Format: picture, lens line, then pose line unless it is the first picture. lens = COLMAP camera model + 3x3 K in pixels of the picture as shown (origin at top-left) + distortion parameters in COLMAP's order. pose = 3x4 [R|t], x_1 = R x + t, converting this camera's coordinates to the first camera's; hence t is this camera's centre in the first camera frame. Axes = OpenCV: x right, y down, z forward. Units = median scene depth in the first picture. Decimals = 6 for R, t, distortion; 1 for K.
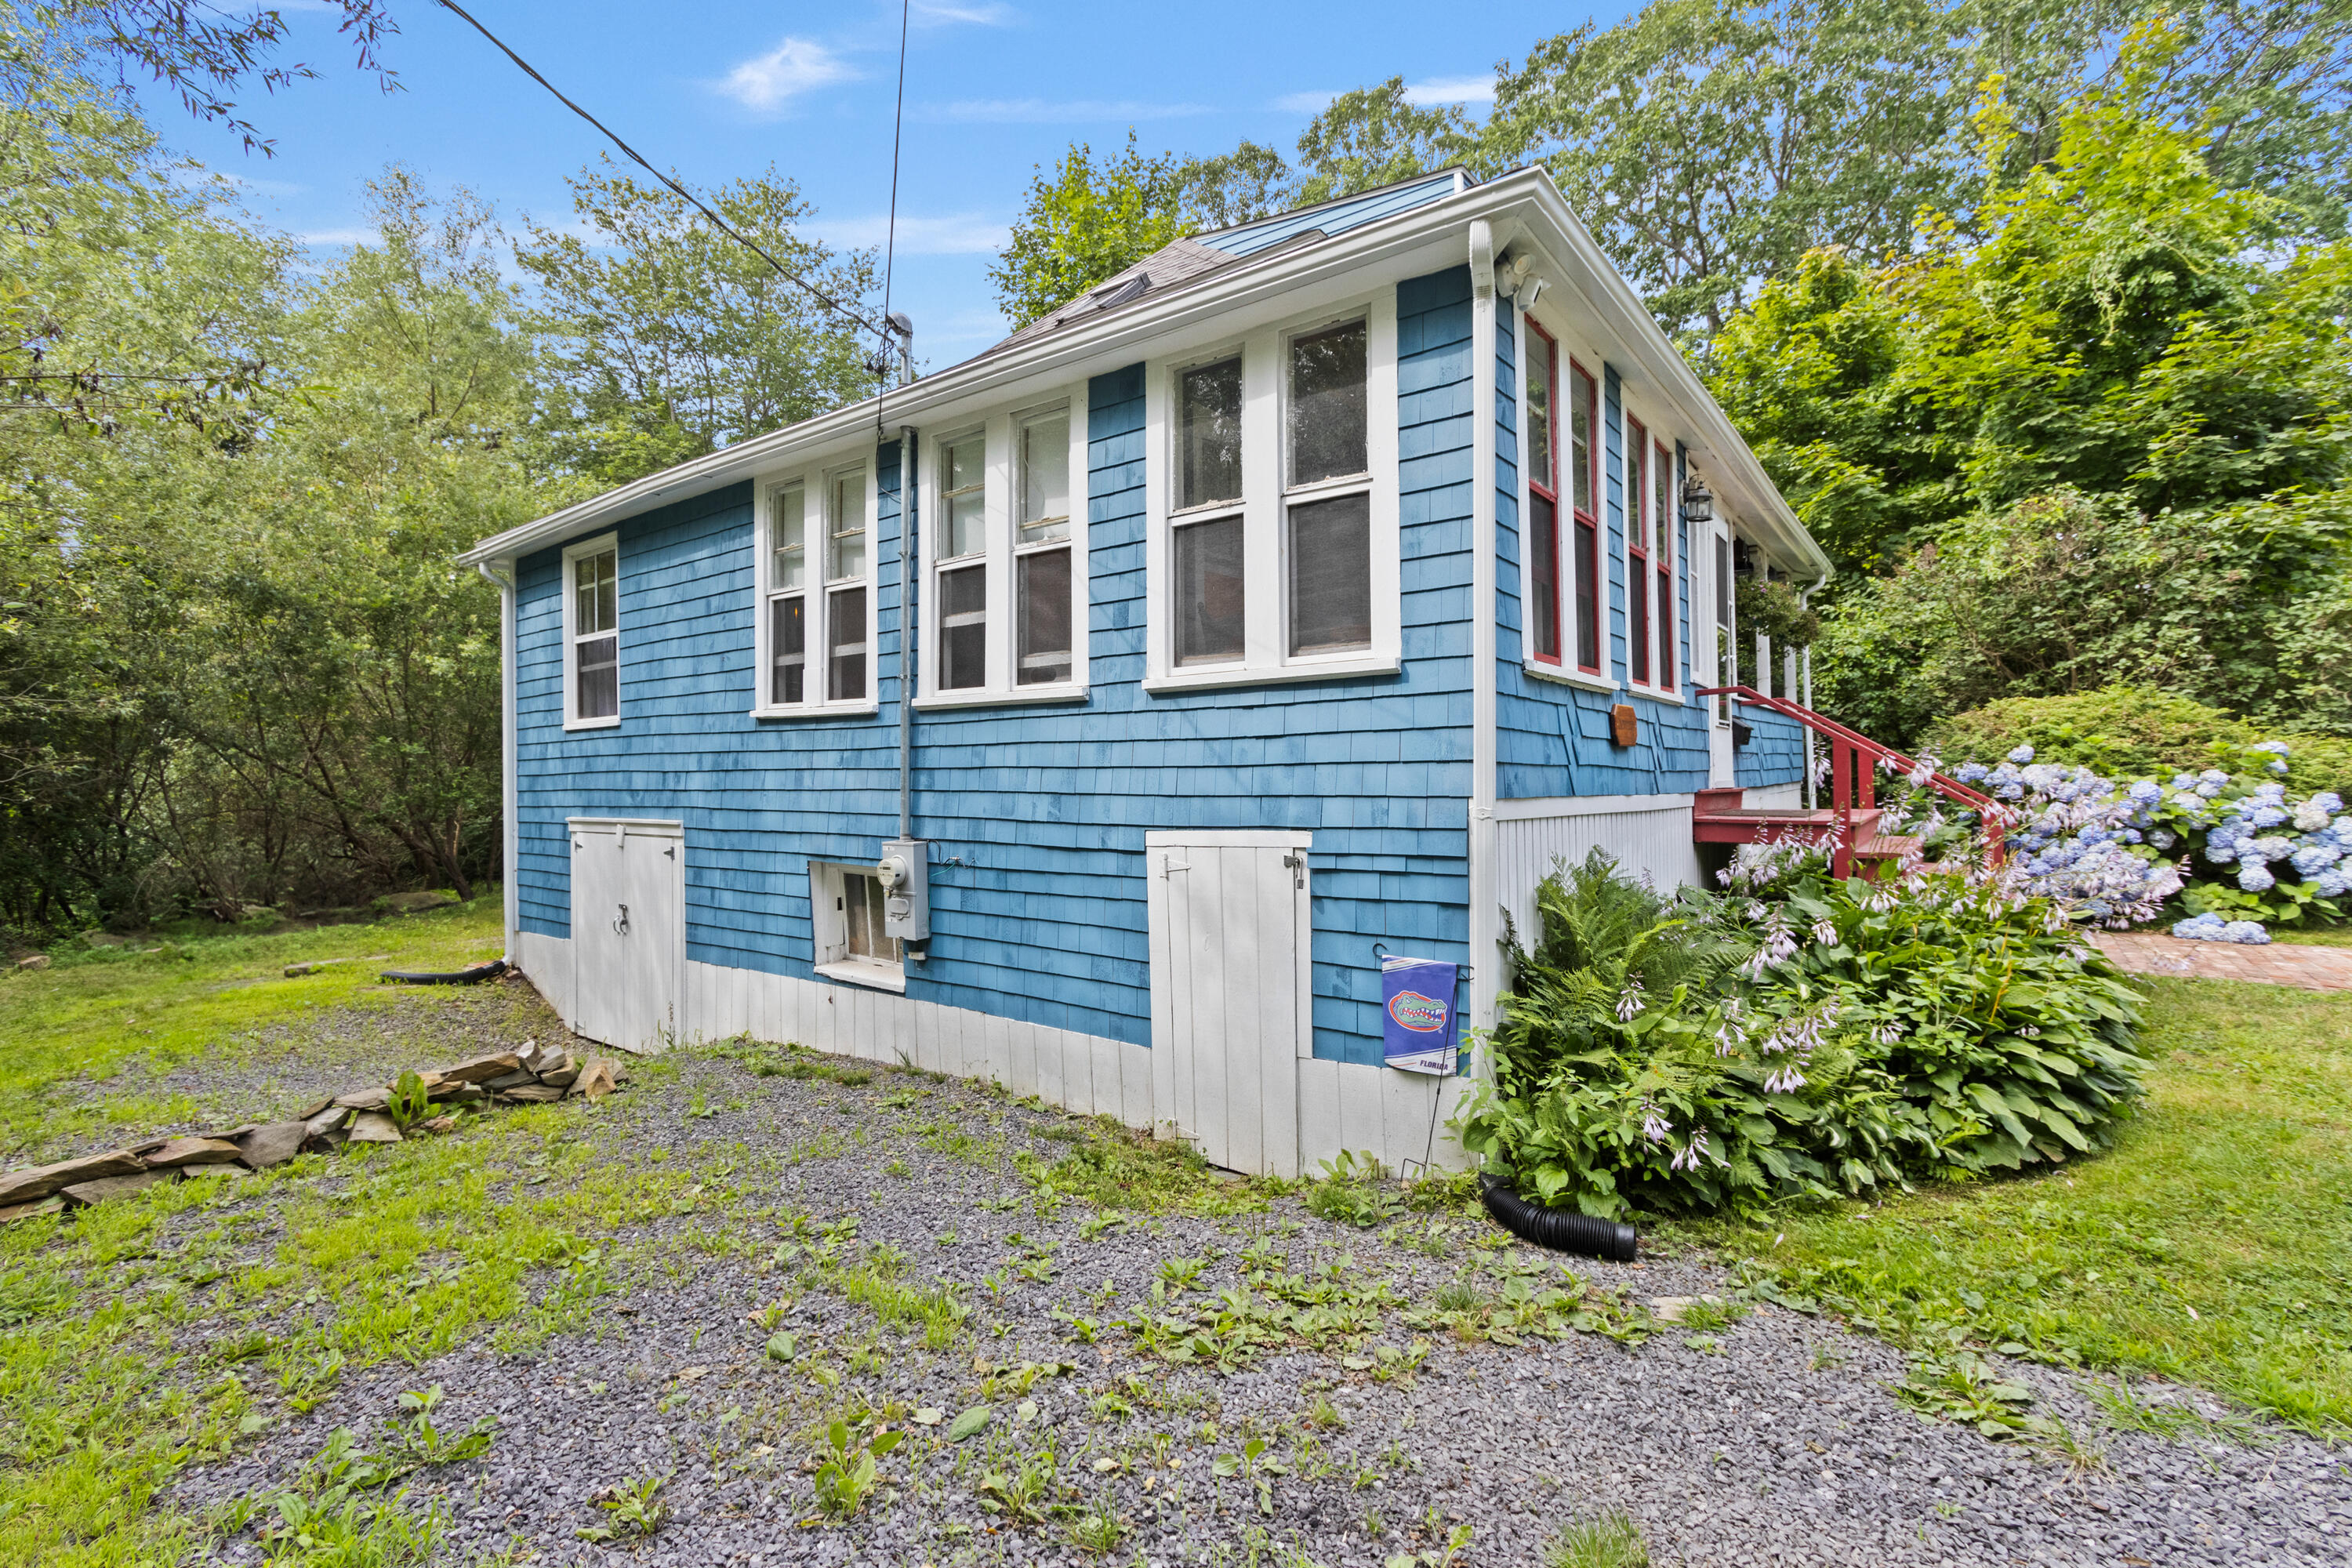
lens RADIAL K [[1086.7, 0, 1162.2], [0, 1086.7, 753.1], [0, 0, 1]] dist [0.000963, -0.000832]
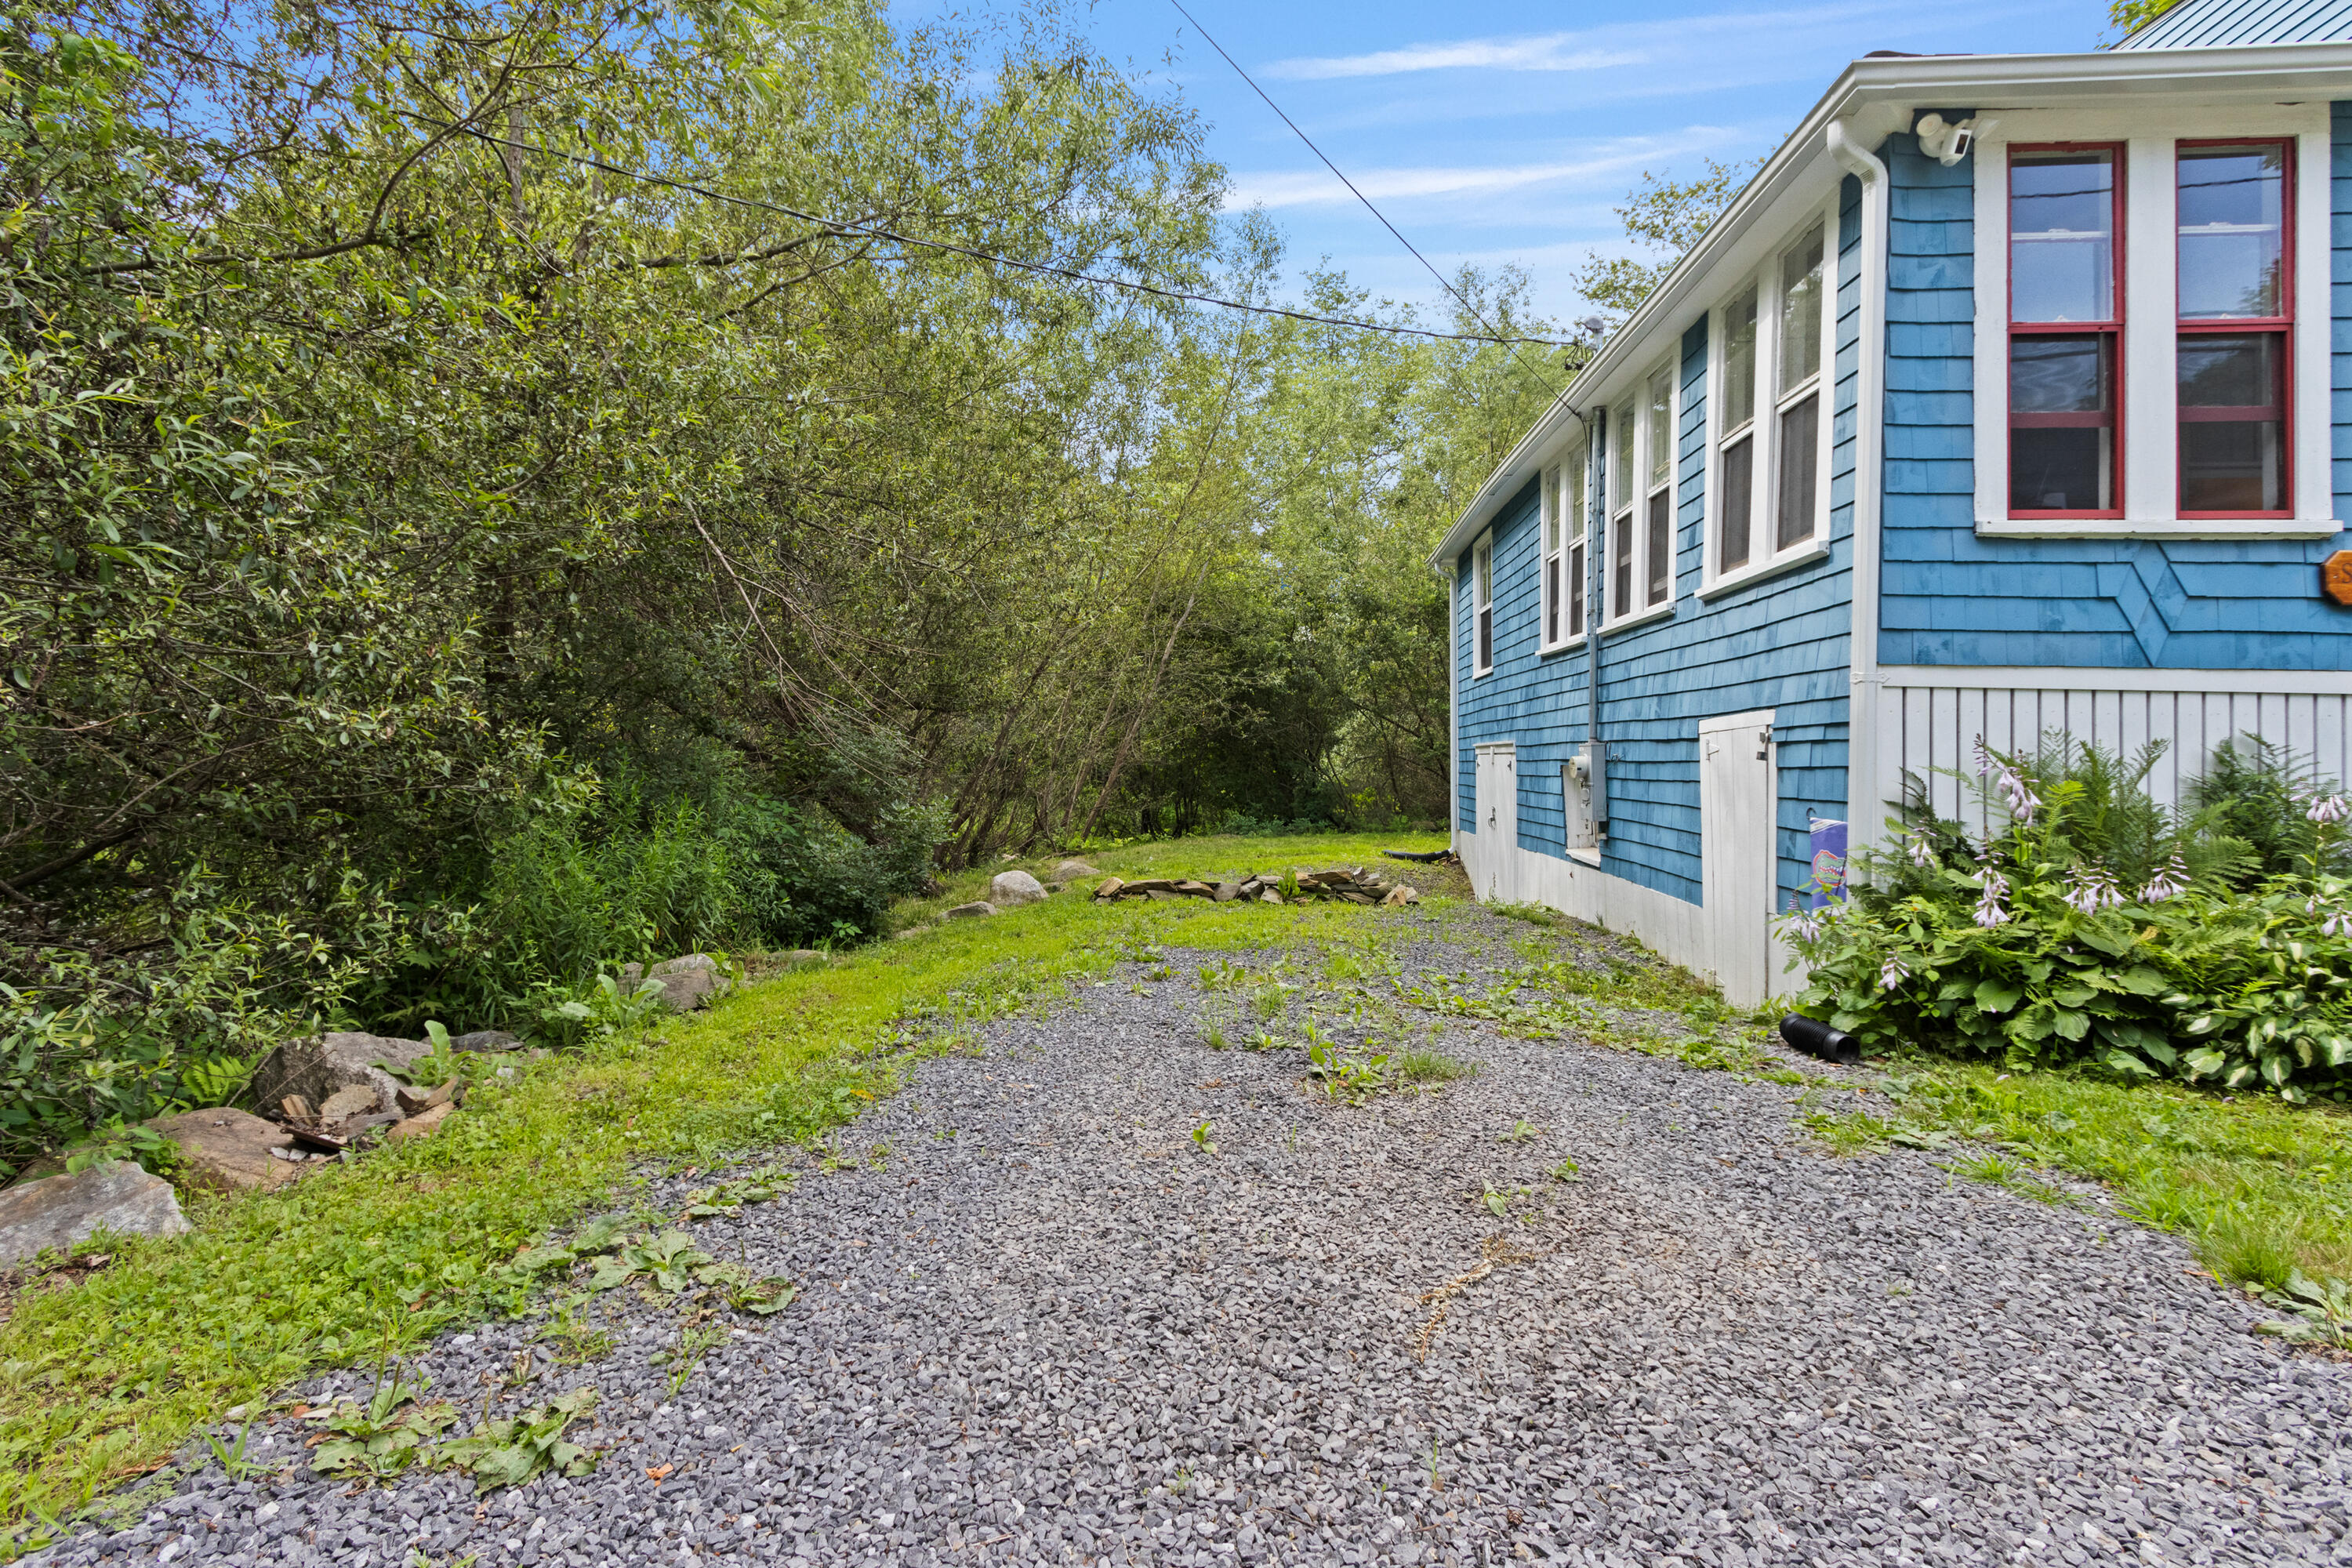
lens RADIAL K [[1086.7, 0, 1162.2], [0, 1086.7, 753.1], [0, 0, 1]] dist [0.000963, -0.000832]
pose [[0.551163, 0.007412, -0.834365, 0.565308], [0.006870, 0.999886, 0.013421, 0.077252], [0.834369, -0.013130, 0.551050, -0.102559]]
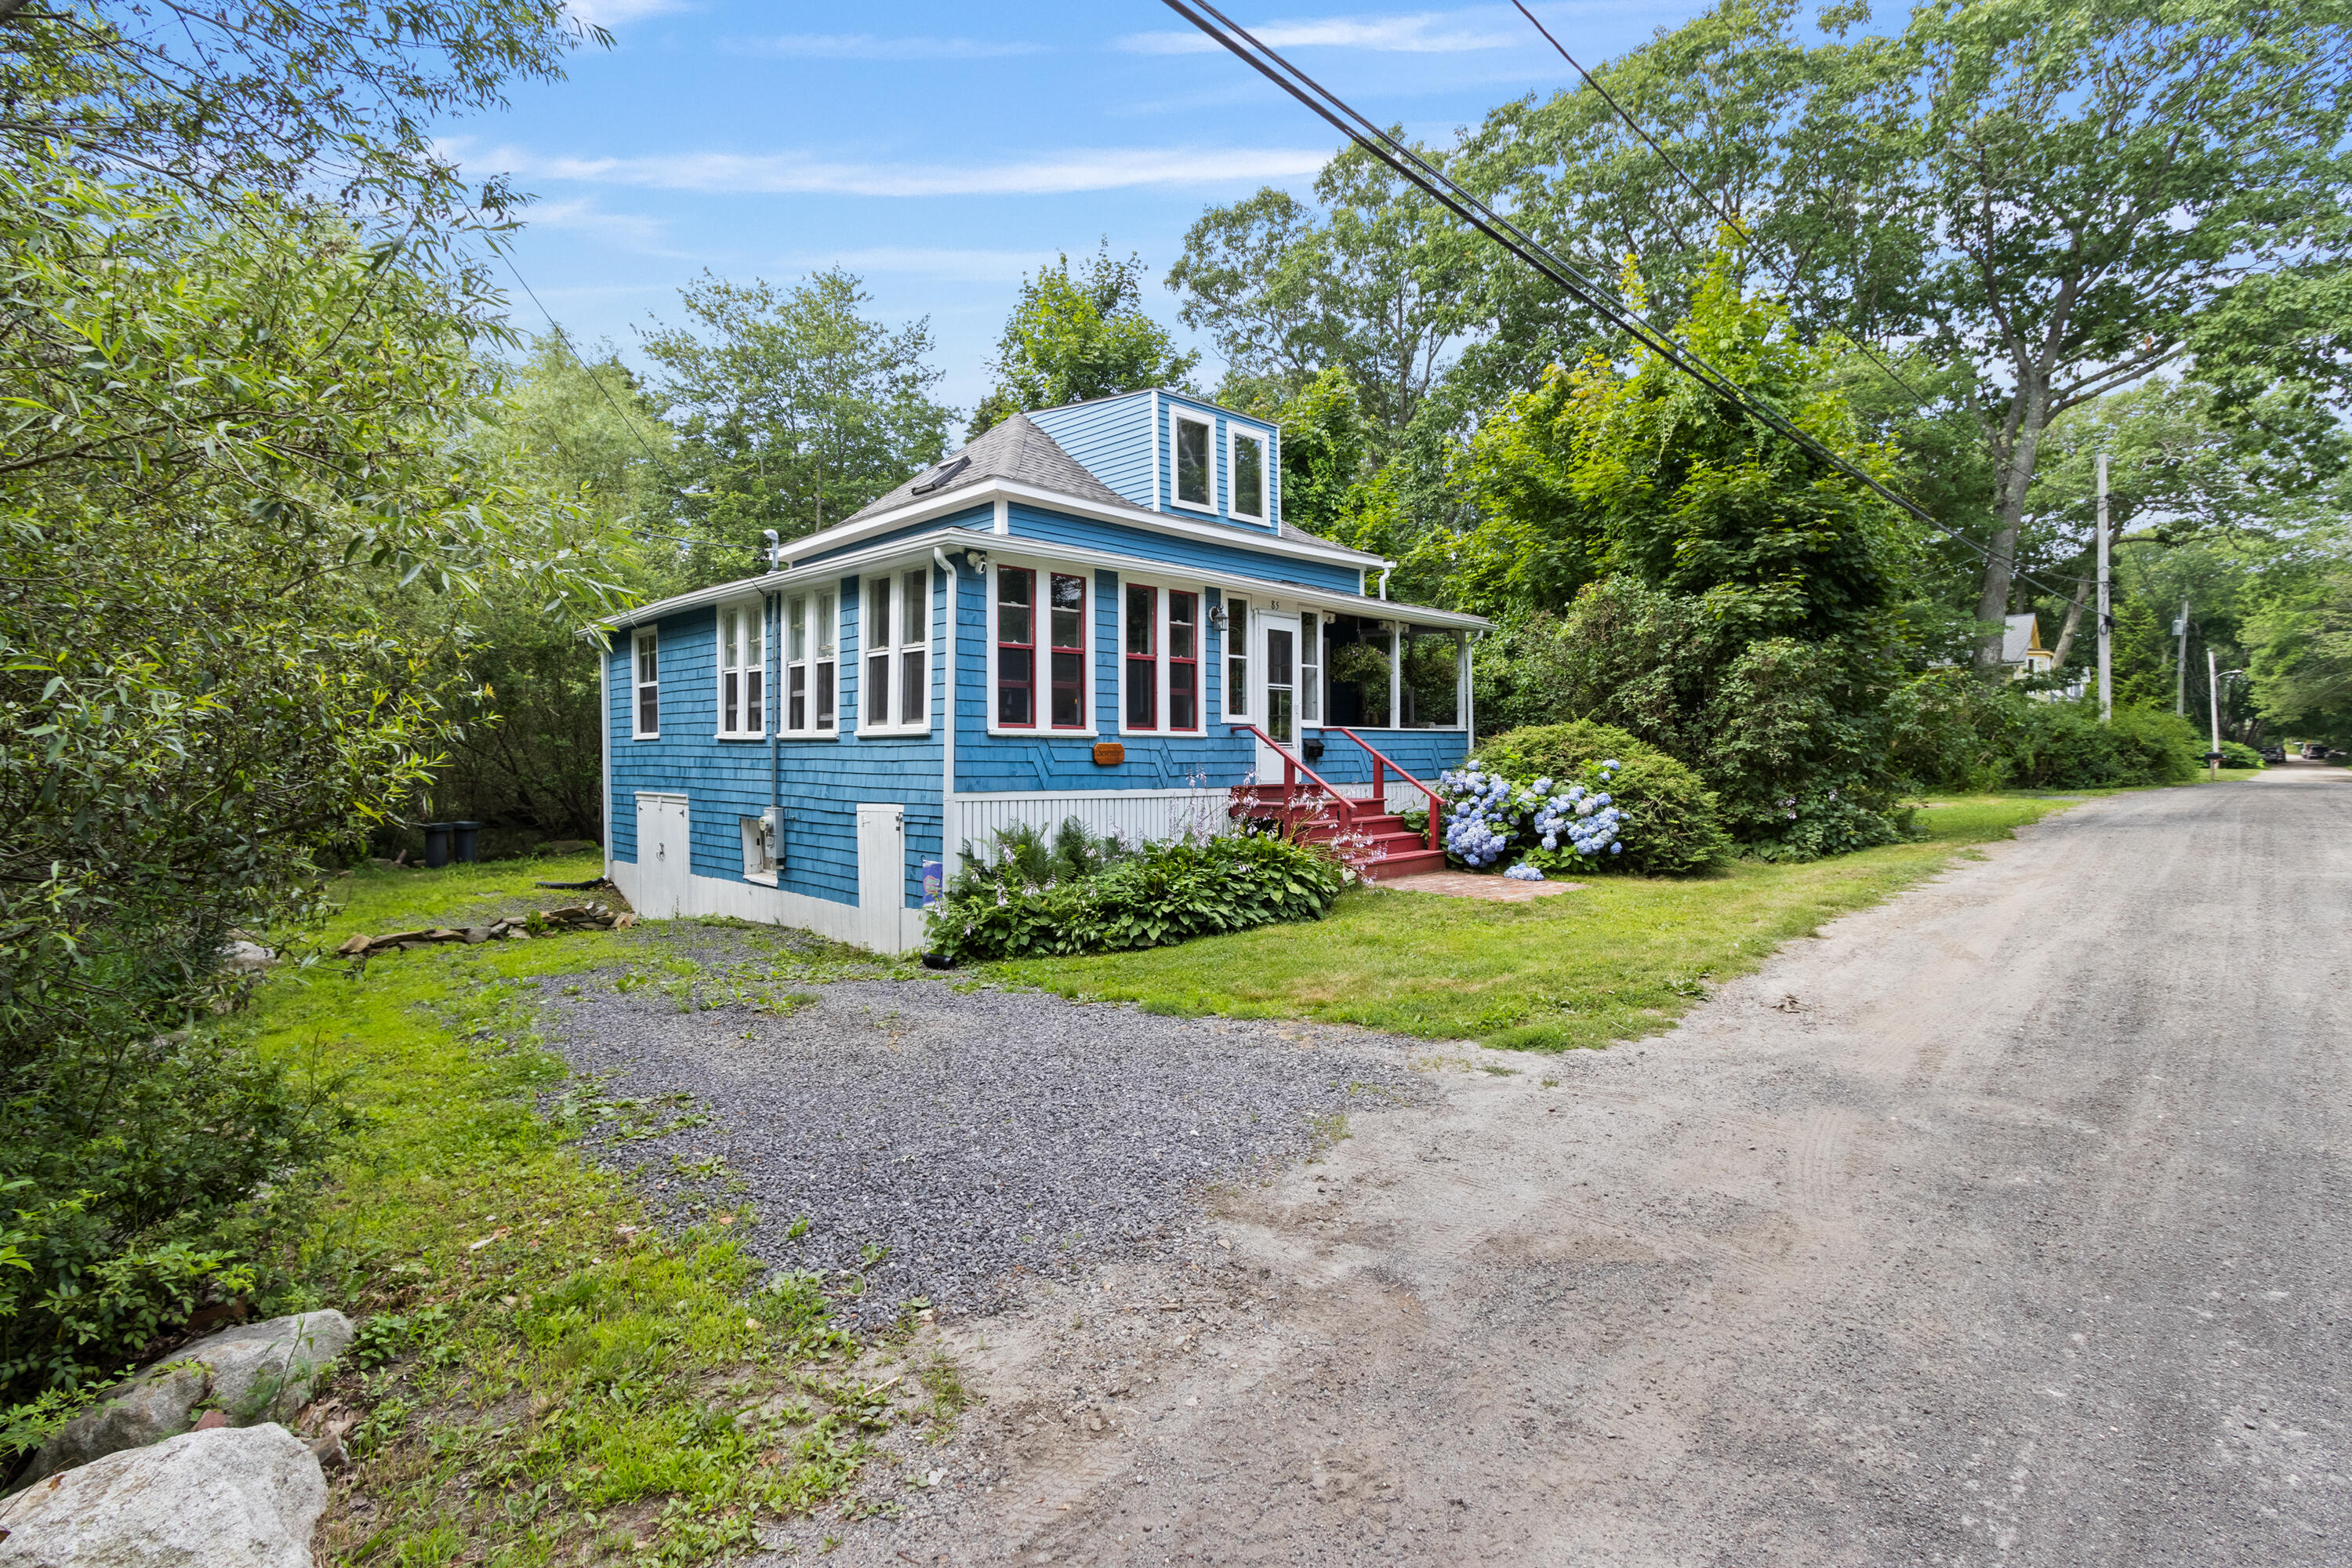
lens RADIAL K [[1102.6, 0, 1151.7], [0, 1102.6, 764.5], [0, 0, 1]] dist [0.001262, 0.000259]
pose [[0.990638, 0.009950, -0.136150, 0.739814], [-0.005462, 0.999431, 0.033293, -0.068748], [0.136404, -0.032238, 0.990129, -0.899516]]
